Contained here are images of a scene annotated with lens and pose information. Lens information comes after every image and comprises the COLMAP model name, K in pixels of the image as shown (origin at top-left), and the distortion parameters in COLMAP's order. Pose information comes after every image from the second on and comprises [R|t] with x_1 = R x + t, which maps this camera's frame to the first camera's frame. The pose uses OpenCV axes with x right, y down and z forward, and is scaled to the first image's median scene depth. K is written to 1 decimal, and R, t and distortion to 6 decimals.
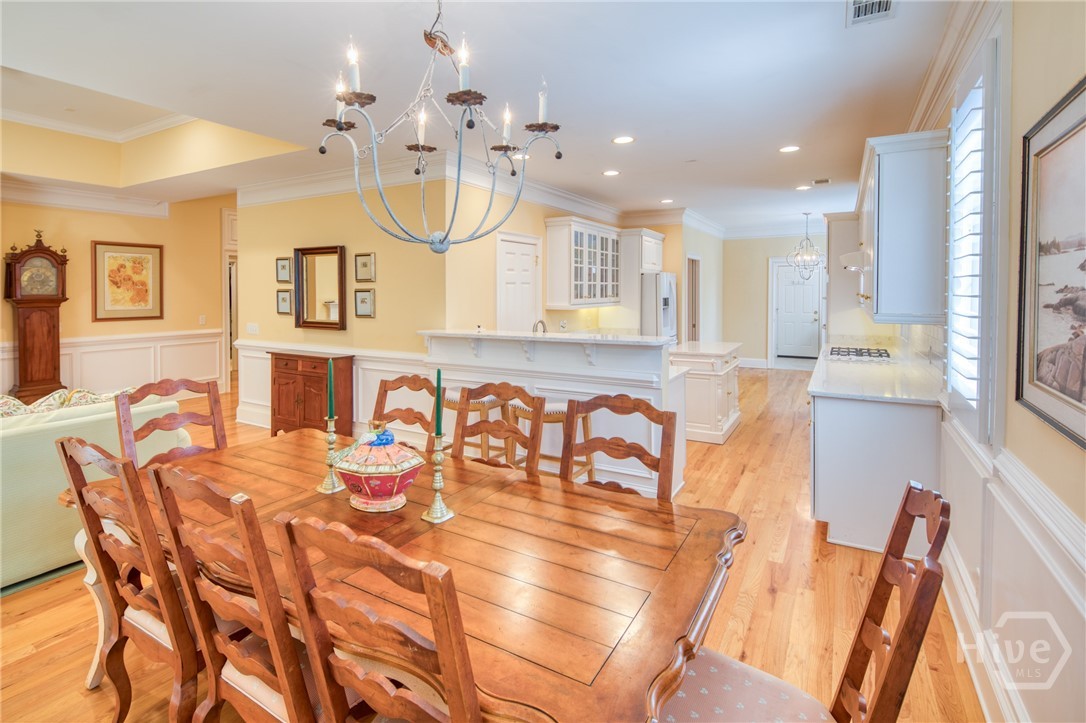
lens RADIAL K [[524.1, 0, 537.8], [0, 524.1, 311.9], [0, 0, 1]] dist [0.002323, -0.004422]
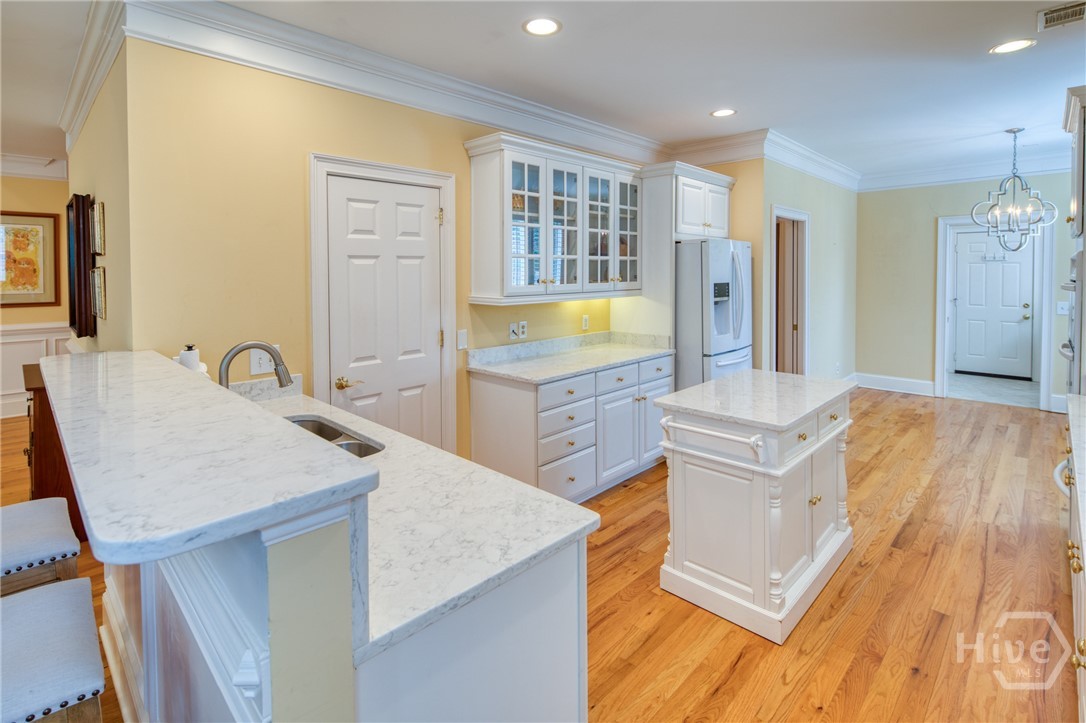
lens RADIAL K [[524.1, 0, 536.8], [0, 524.1, 288.8], [0, 0, 1]] dist [0.002323, -0.004422]
pose [[0.968259, 0.008741, -0.249797, 0.655470], [-0.010231, 0.999937, -0.004665, -0.054831], [0.249740, 0.007072, 0.968287, 1.355487]]
